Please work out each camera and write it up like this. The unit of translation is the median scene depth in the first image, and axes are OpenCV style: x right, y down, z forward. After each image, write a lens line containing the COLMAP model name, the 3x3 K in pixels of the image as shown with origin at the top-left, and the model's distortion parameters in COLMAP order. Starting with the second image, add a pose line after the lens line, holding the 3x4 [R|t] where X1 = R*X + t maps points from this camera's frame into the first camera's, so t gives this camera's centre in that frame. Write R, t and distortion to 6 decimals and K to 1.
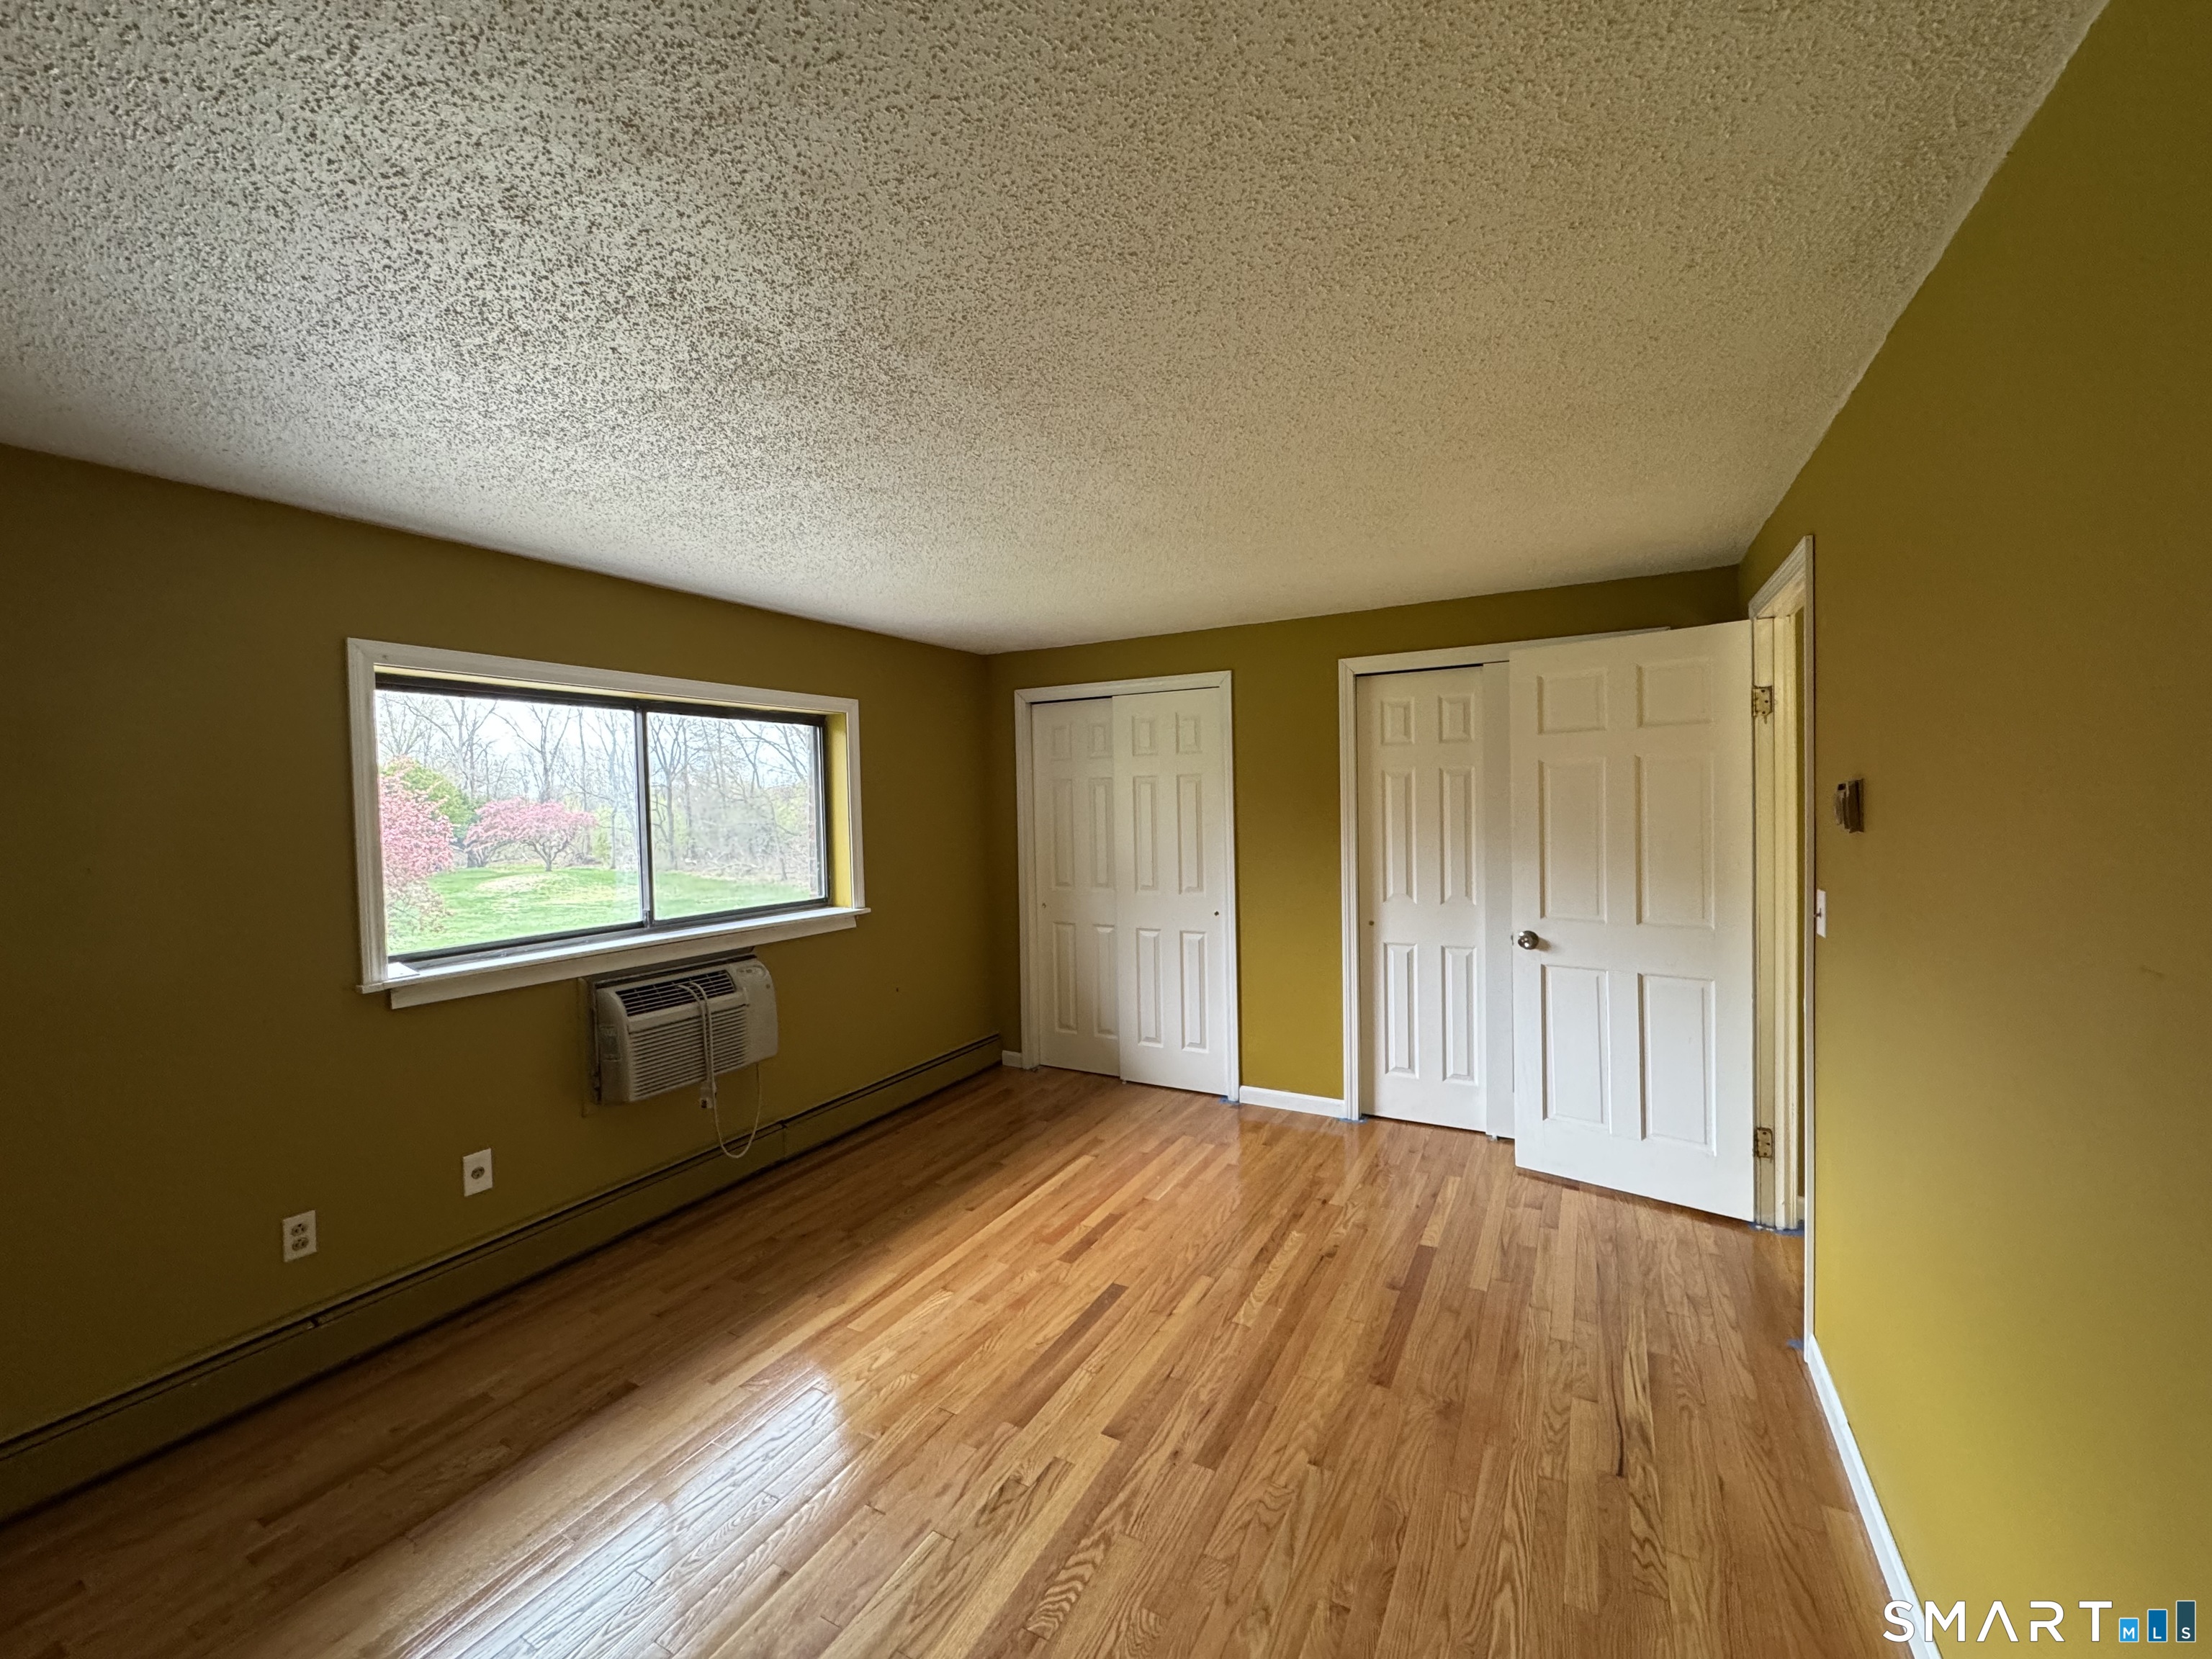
lens RADIAL K [[882.4, 0, 1102.2], [0, 882.4, 823.0], [0, 0, 1]] dist [-0.002719, 0.000281]
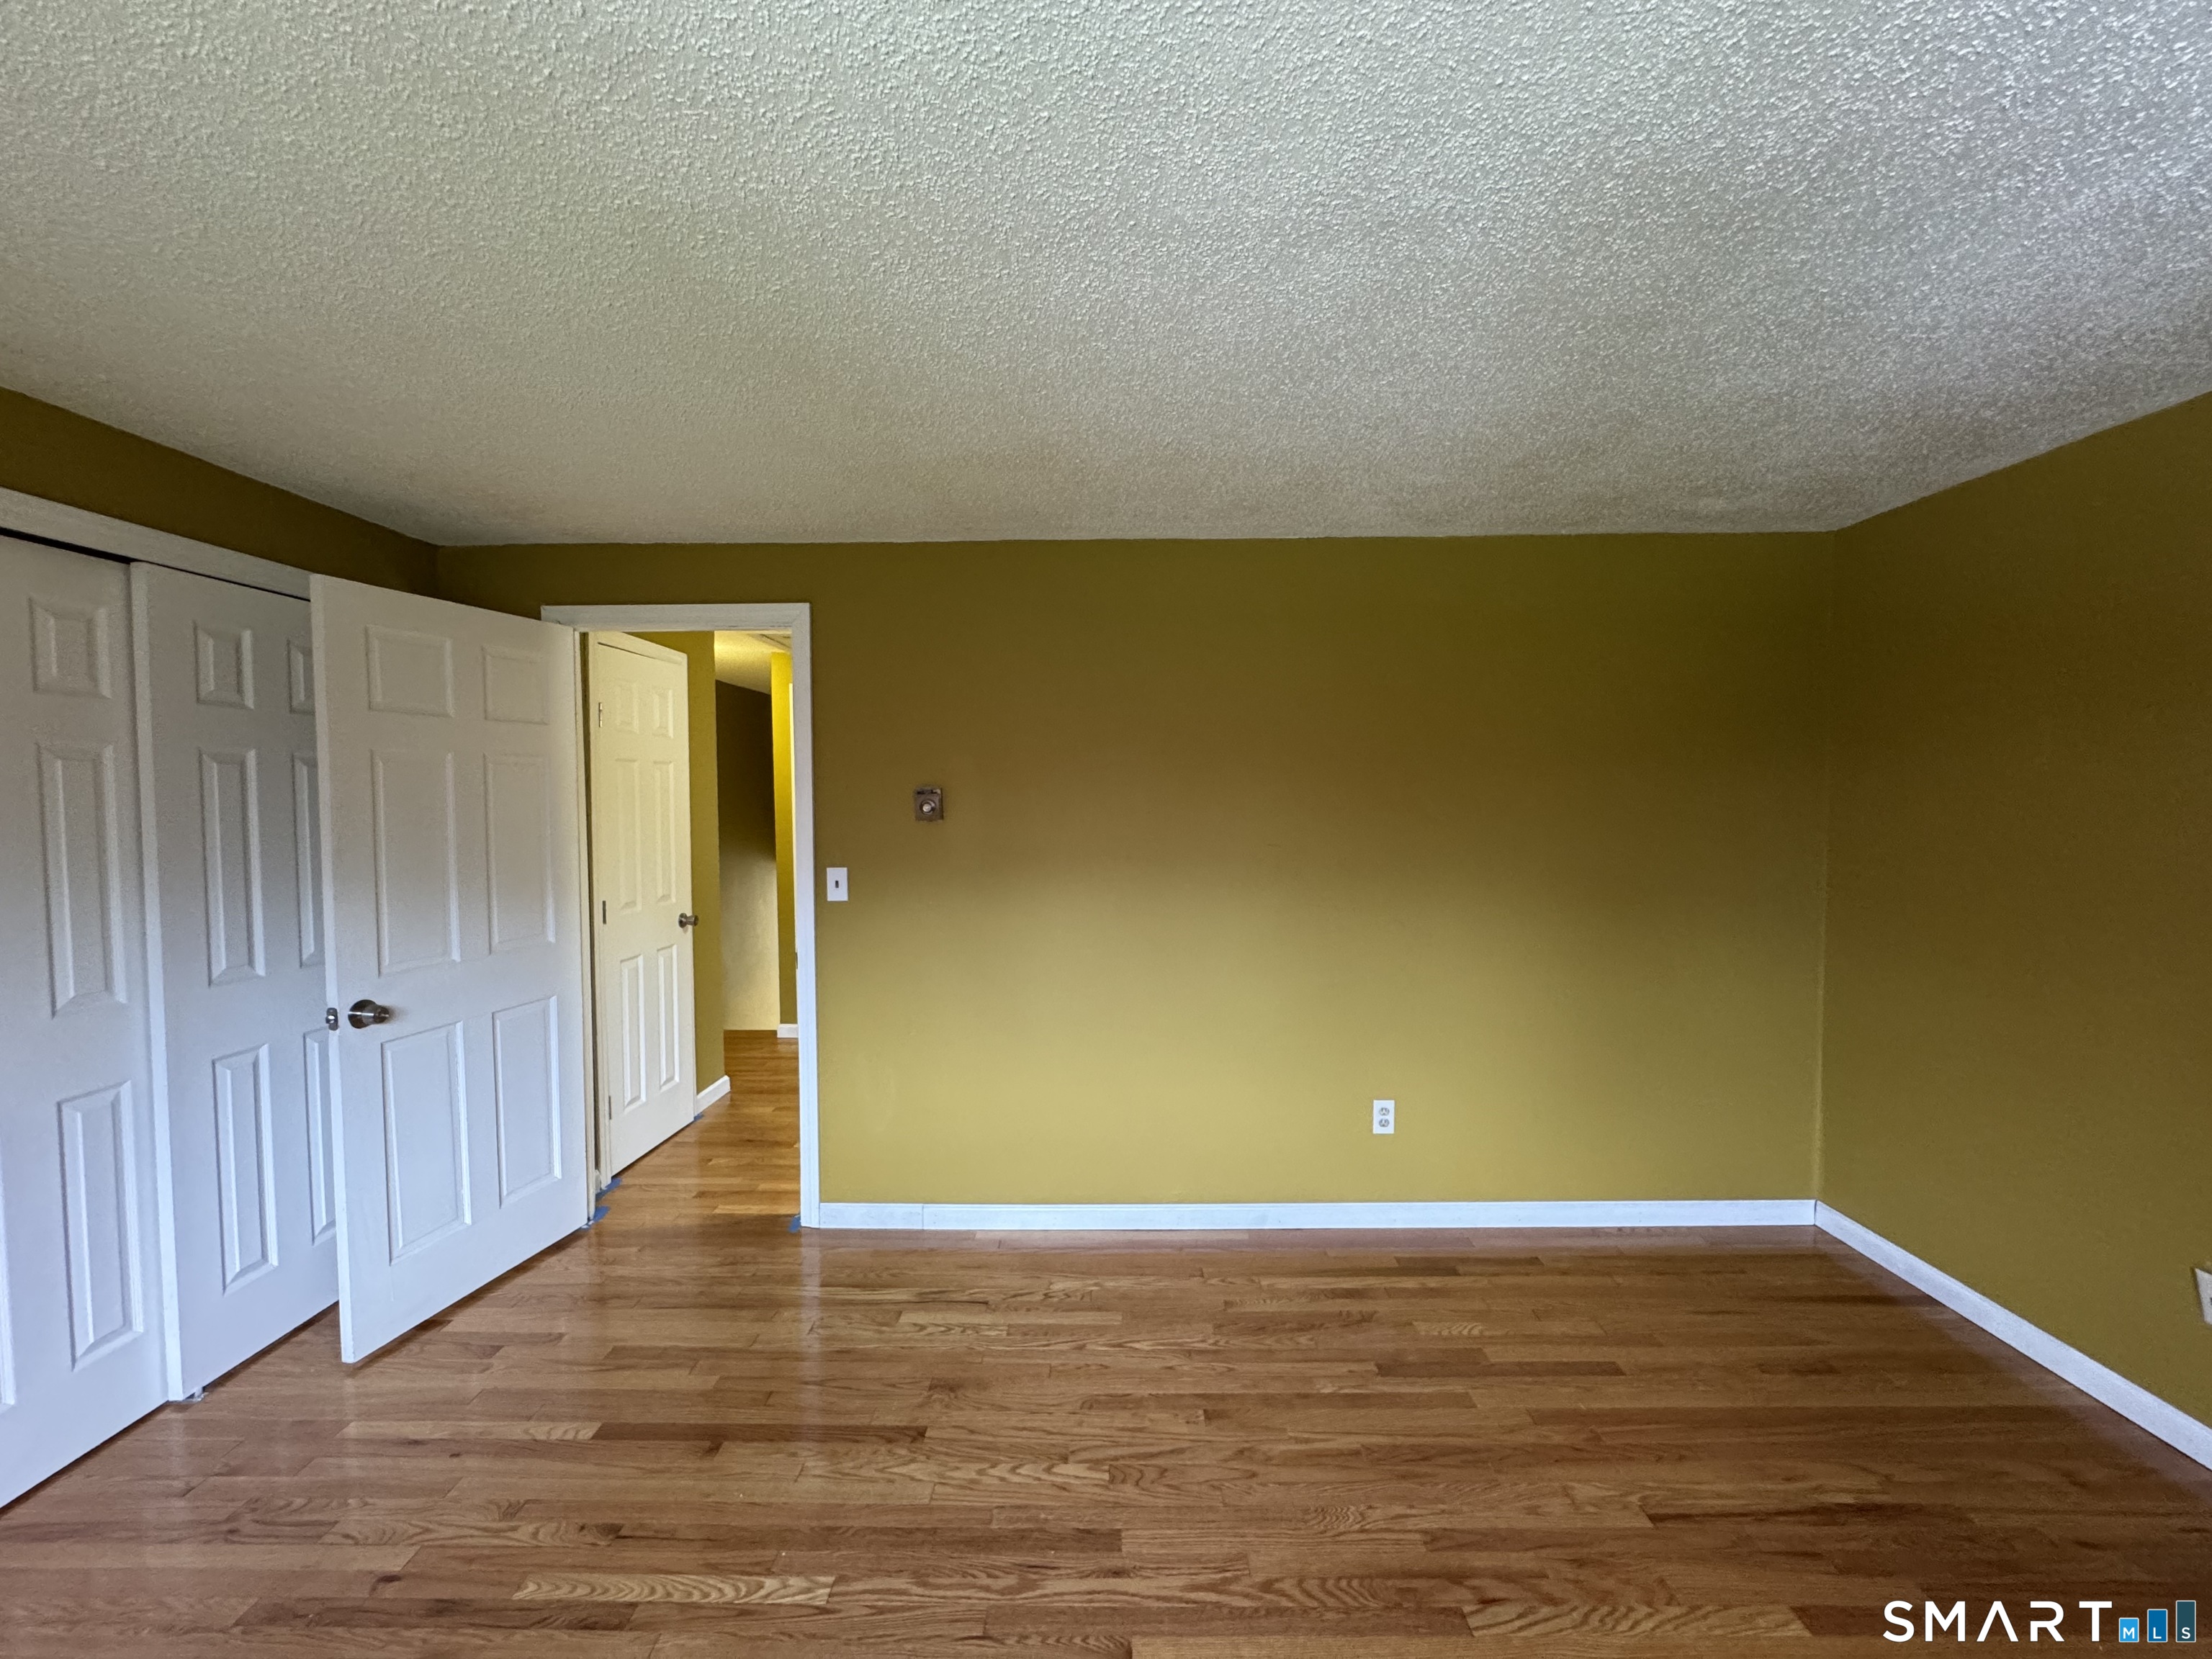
lens RADIAL K [[882.4, 0, 1106.8], [0, 882.4, 834.5], [0, 0, 1]] dist [-0.002719, 0.000281]
pose [[-0.478661, -0.015797, 0.877858, -0.472999], [0.038756, 0.998483, 0.039100, -0.010845], [-0.877144, 0.052738, -0.477323, 1.026737]]
